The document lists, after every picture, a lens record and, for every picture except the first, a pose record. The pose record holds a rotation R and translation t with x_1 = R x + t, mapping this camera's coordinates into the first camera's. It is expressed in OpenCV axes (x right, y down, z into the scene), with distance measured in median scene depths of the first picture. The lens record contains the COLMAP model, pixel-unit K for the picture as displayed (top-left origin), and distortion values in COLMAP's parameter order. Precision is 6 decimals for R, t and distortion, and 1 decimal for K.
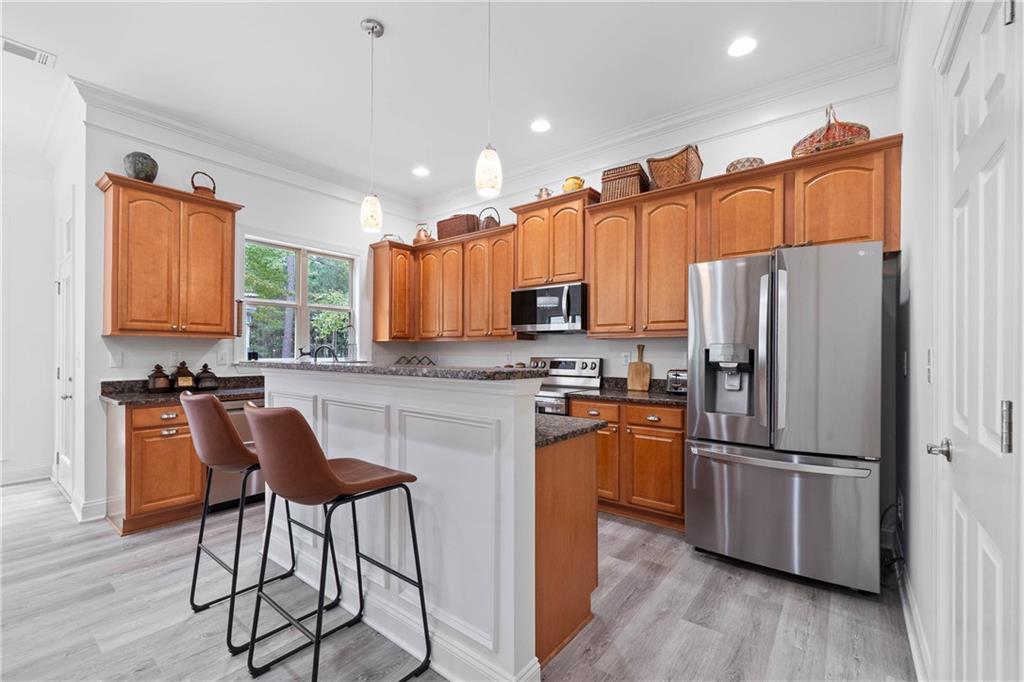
lens RADIAL K [[441.8, 0, 512.0], [0, 441.8, 341.0], [0, 0, 1]] dist [-0.001166, 0.000098]
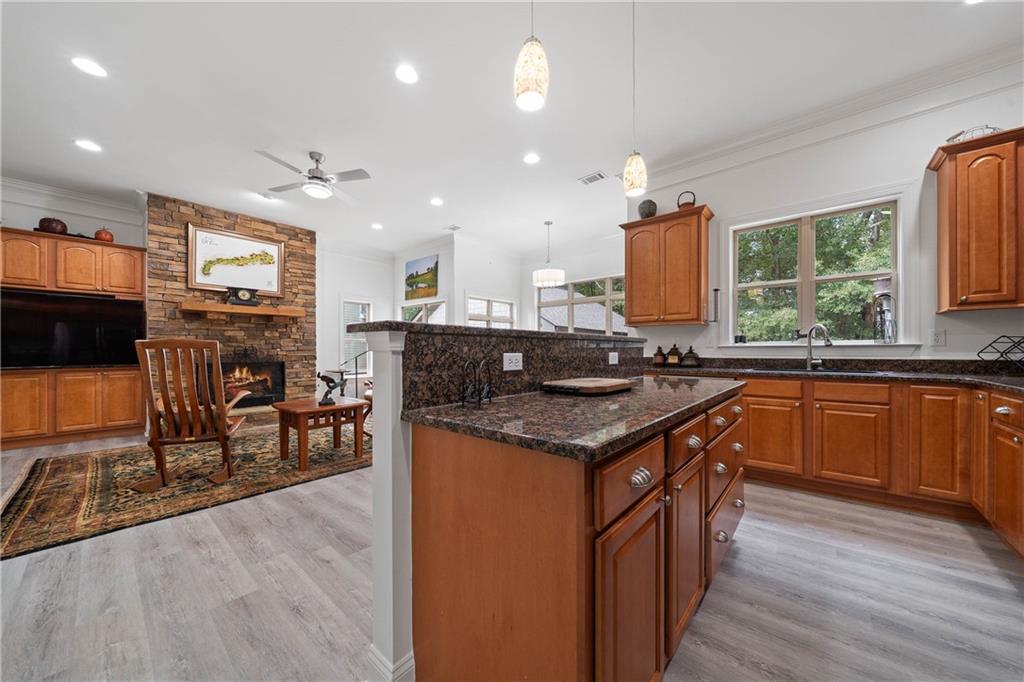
lens RADIAL K [[356.6, 0, 511.7], [0, 356.6, 346.2], [0, 0, 1]] dist [-0.000170, 0.000004]
pose [[-0.041024, -0.011196, -0.999095, 0.322555], [0.026011, 0.999586, -0.012270, 0.052929], [0.998820, -0.026491, -0.040716, 0.563840]]
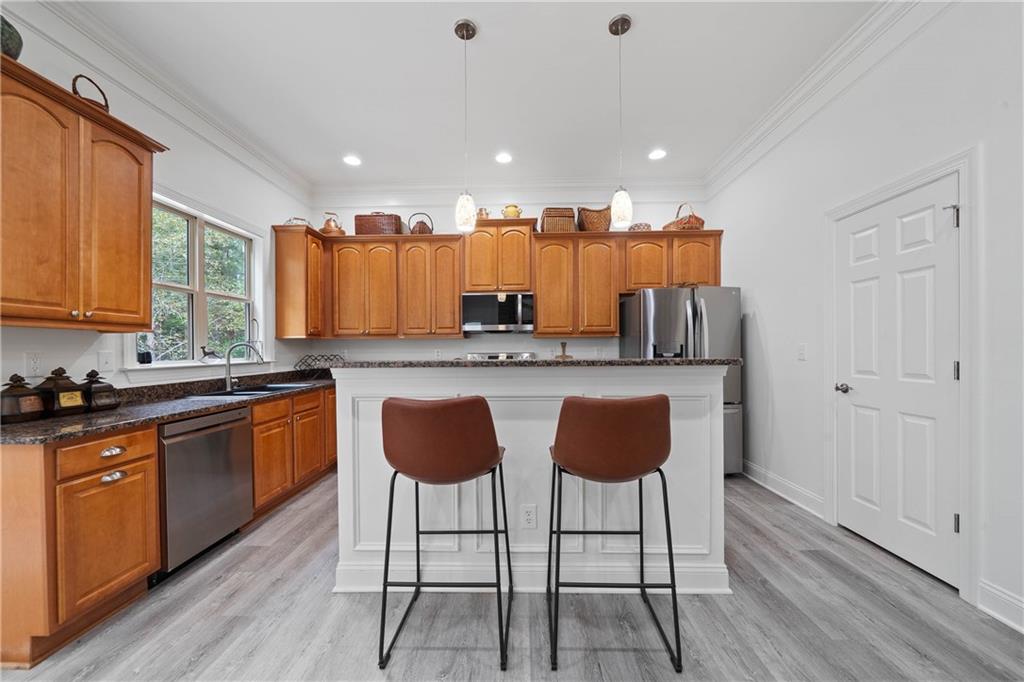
lens RADIAL K [[384.0, 0, 512.0], [0, 384.0, 341.0], [0, 0, 1]] dist [-0.000365, -0.000143]
pose [[0.793043, 0.003461, 0.609156, -0.566231], [-0.005287, 0.999985, 0.001201, 0.003722], [-0.609143, -0.004173, 0.793050, 0.171718]]
